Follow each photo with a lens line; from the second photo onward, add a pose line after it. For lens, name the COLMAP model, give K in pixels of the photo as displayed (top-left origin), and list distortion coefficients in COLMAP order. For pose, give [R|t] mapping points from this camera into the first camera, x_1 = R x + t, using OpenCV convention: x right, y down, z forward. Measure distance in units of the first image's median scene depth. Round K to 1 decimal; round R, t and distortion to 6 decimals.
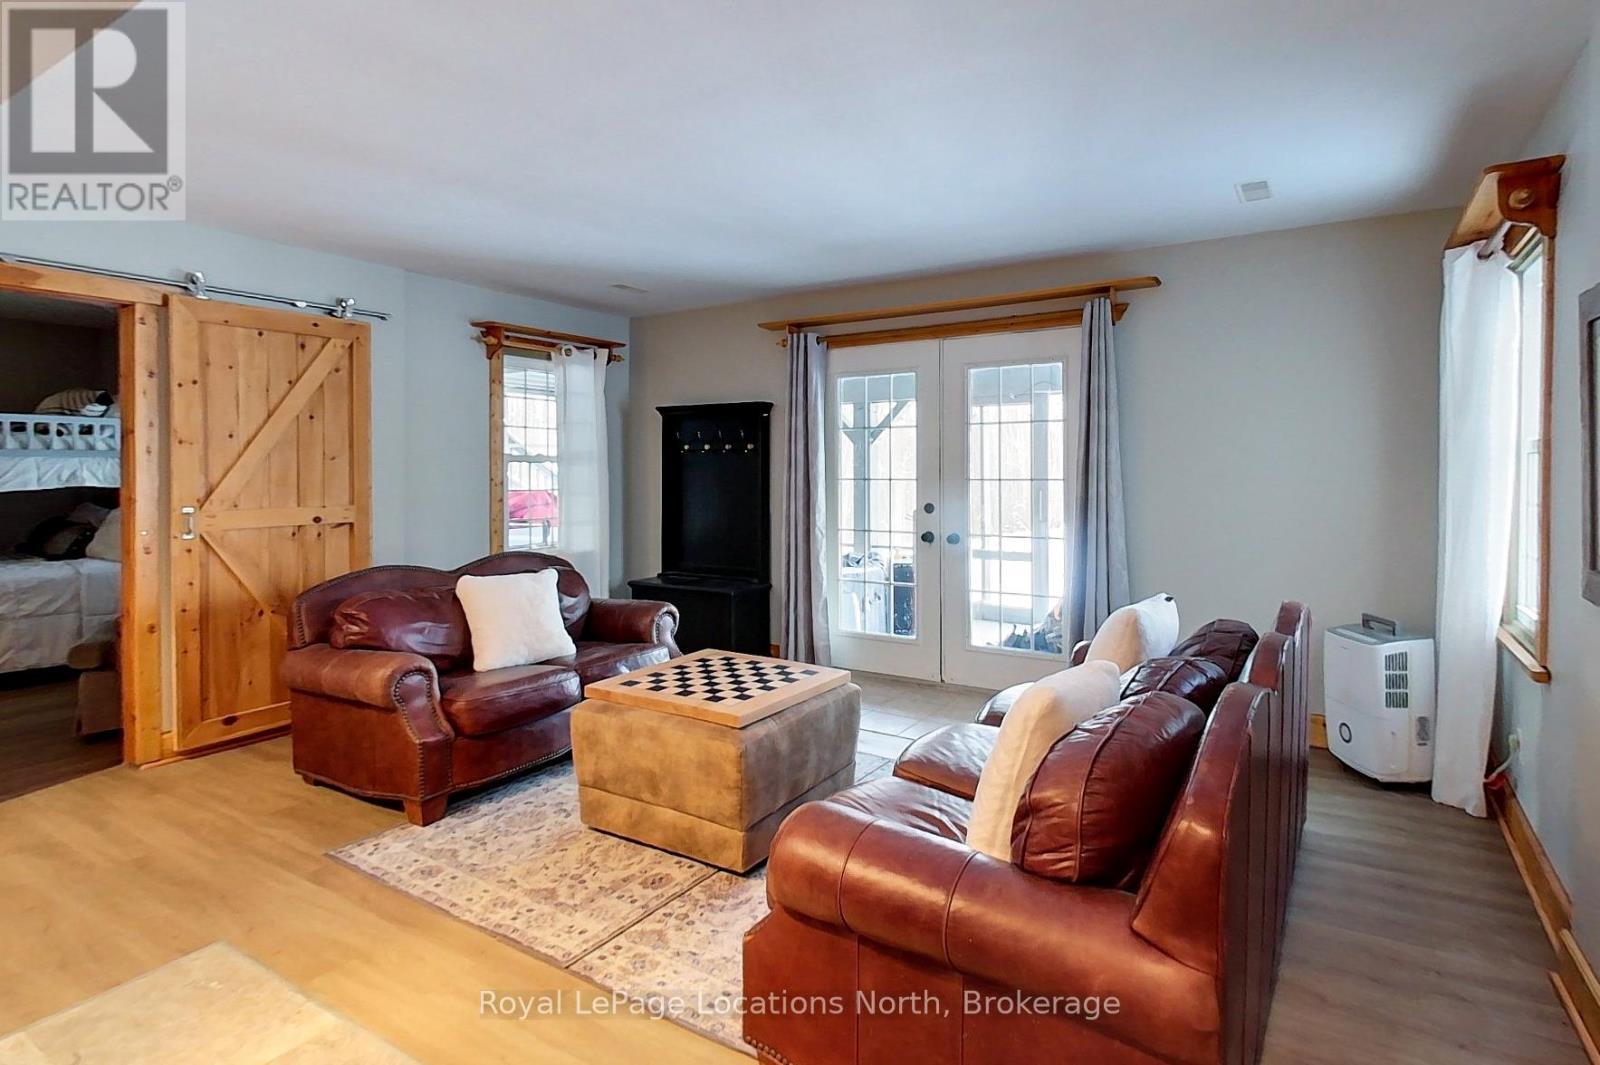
lens RADIAL K [[812.7, 0, 797.9], [0, 812.7, 487.5], [0, 0, 1]] dist [0.013715, -0.000505]
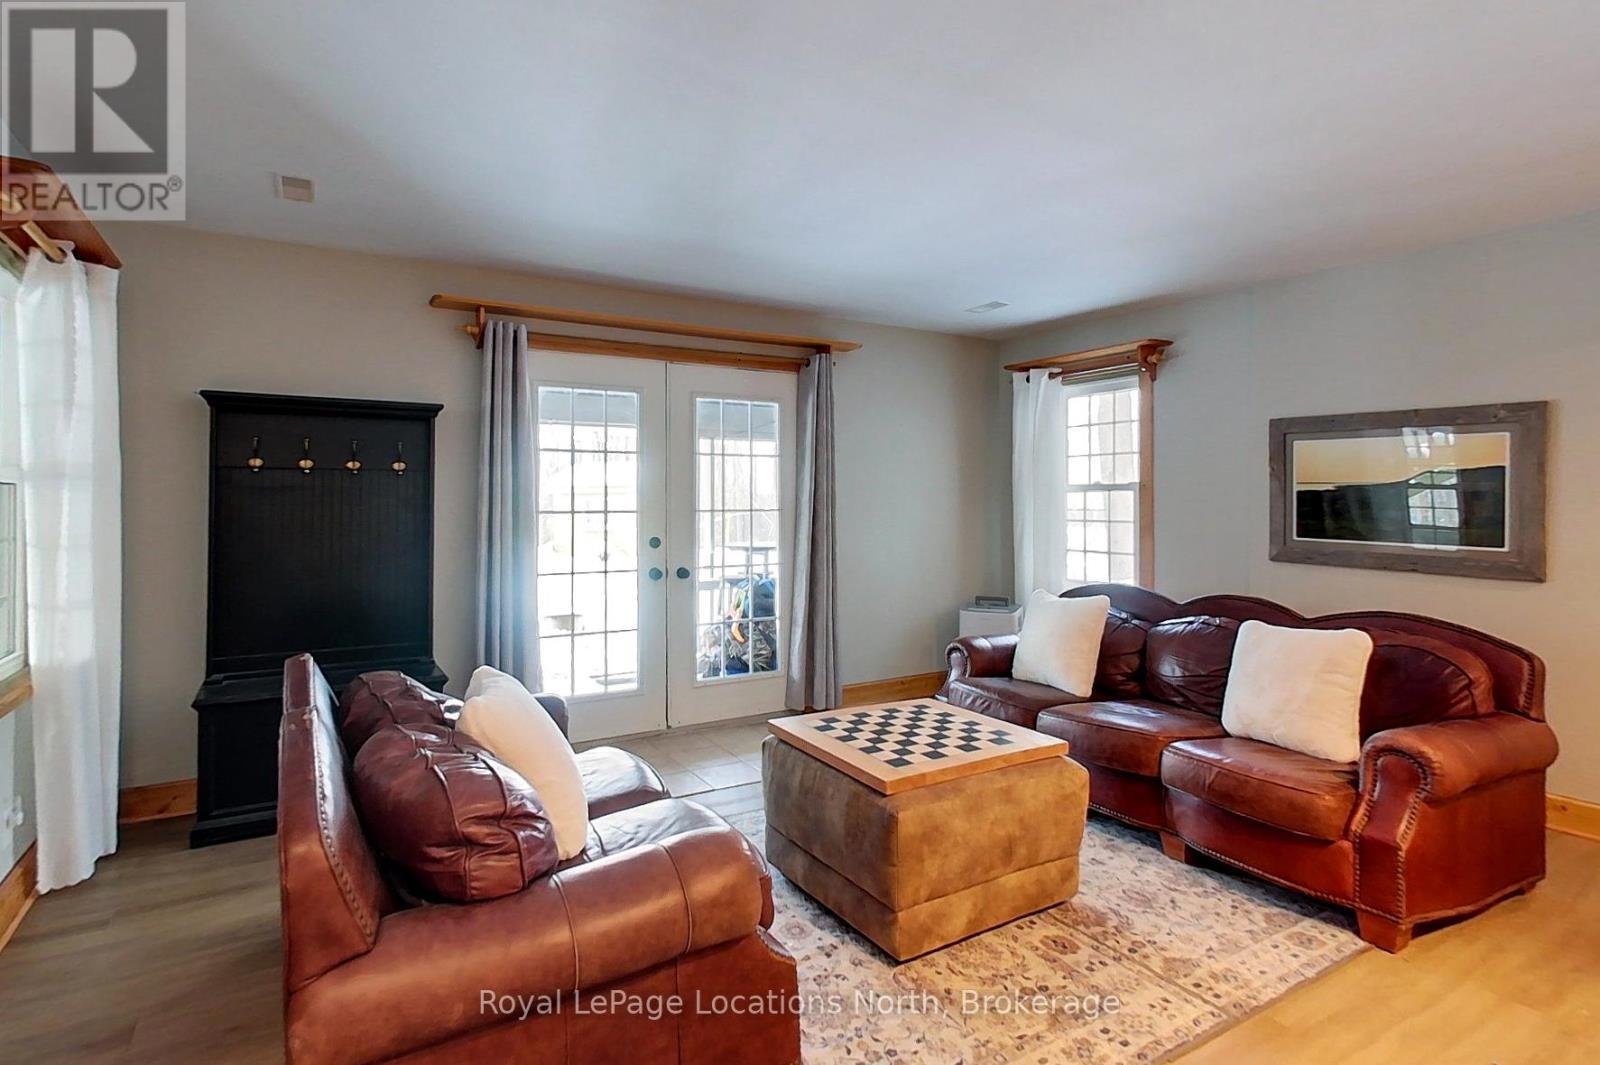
lens RADIAL K [[812.7, 0, 815.5], [0, 812.7, 499.0], [0, 0, 1]] dist [0.013715, -0.000505]
pose [[0.449396, 0.004228, 0.893323, -0.654534], [0.022024, 0.999632, -0.015810, -0.005529], [-0.893061, 0.026779, 0.449137, 0.479504]]
